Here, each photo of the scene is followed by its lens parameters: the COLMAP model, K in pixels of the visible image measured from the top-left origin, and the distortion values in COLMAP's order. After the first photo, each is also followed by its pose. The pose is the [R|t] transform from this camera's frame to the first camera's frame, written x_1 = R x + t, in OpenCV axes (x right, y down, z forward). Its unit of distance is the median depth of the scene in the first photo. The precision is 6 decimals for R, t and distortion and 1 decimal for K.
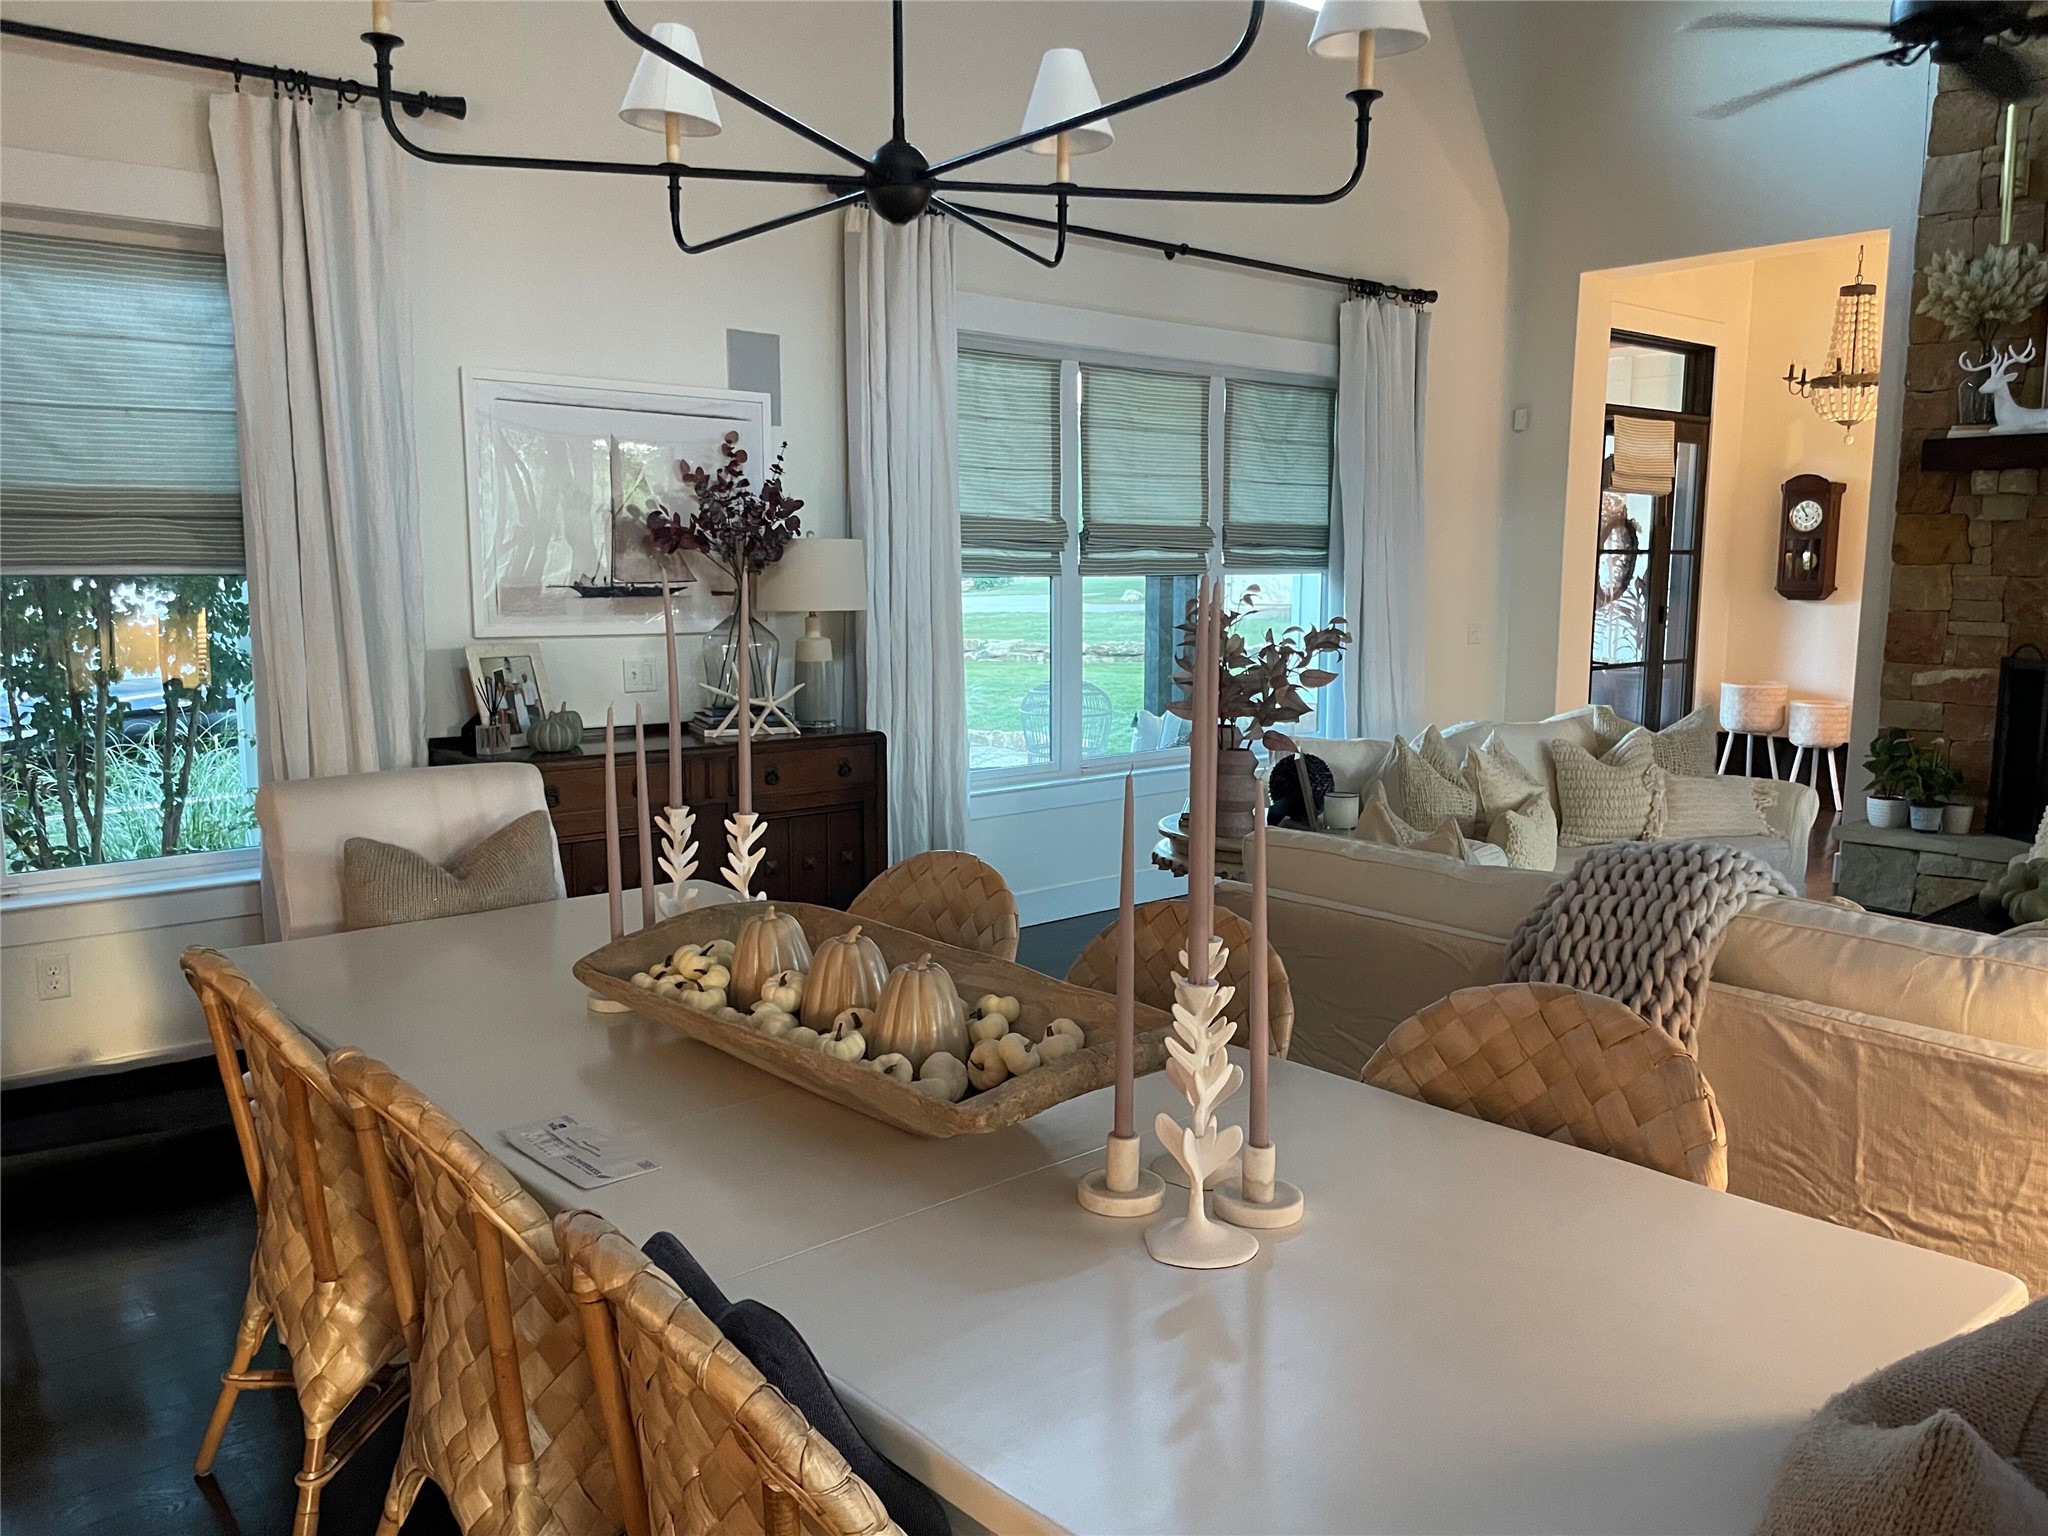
lens RADIAL K [[1573.4, 0, 1024.0], [0, 1573.4, 768.0], [0, 0, 1]] dist [0.088595, -0.122095]
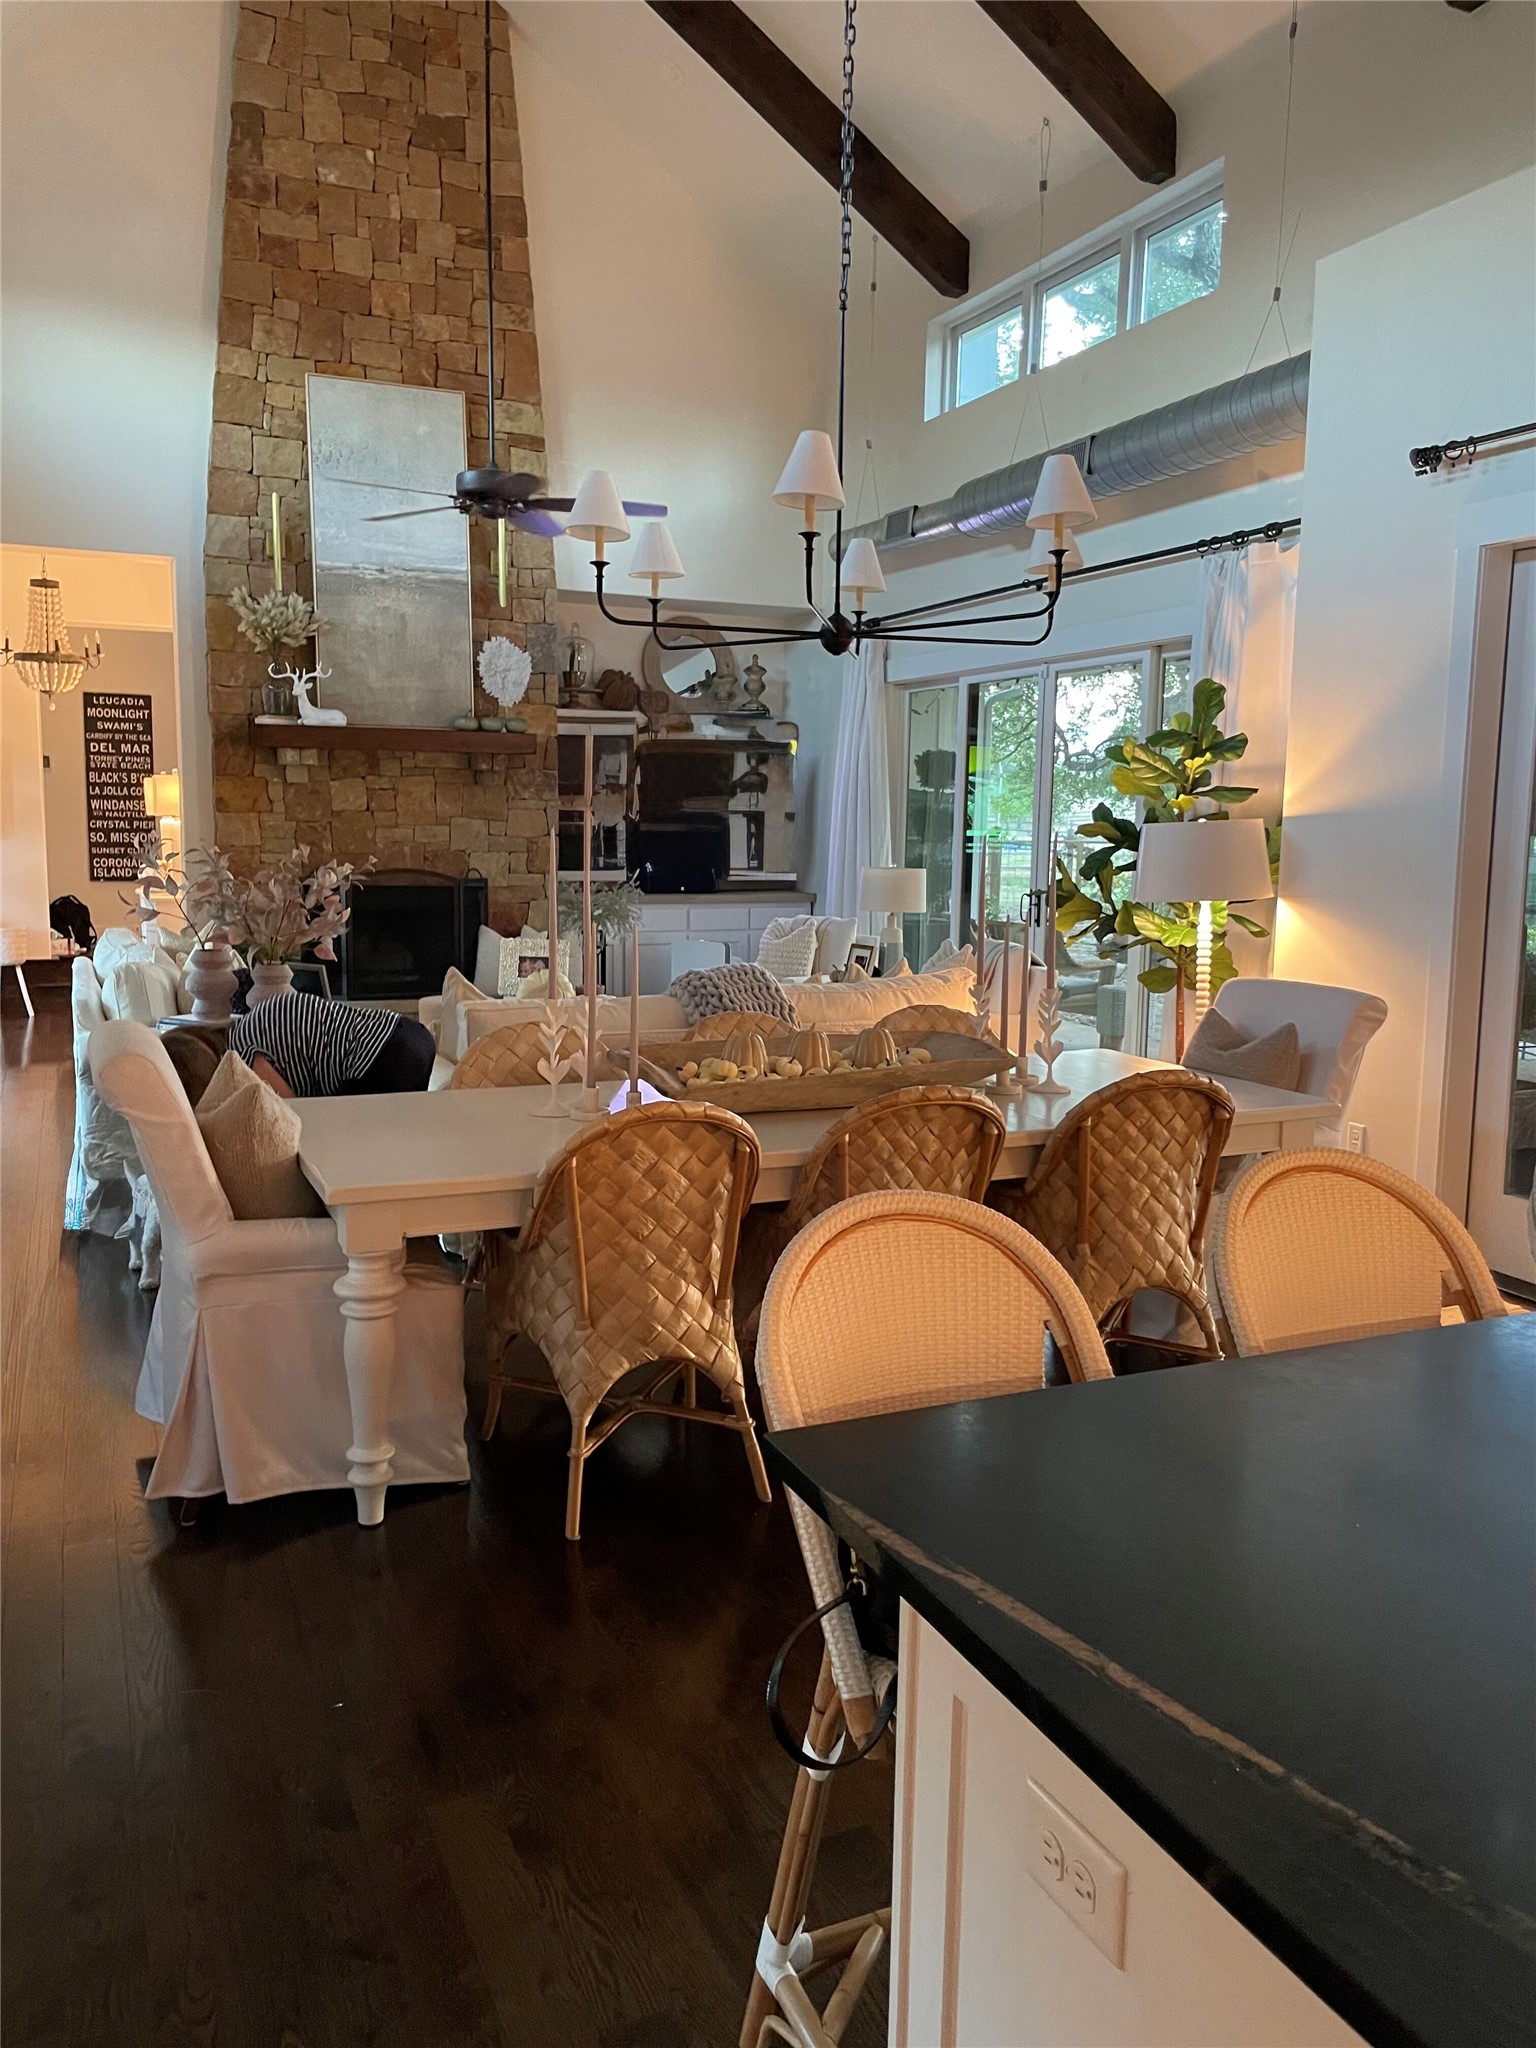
lens RADIAL K [[1573.4, 0, 768.0], [0, 1573.4, 1024.0], [0, 0, 1]] dist [0.088595, -0.122095]
pose [[0.243561, -0.115323, 0.963005, -0.687396], [0.109210, 0.989852, 0.090917, -0.021605], [-0.963717, 0.083026, 0.253684, 0.231535]]
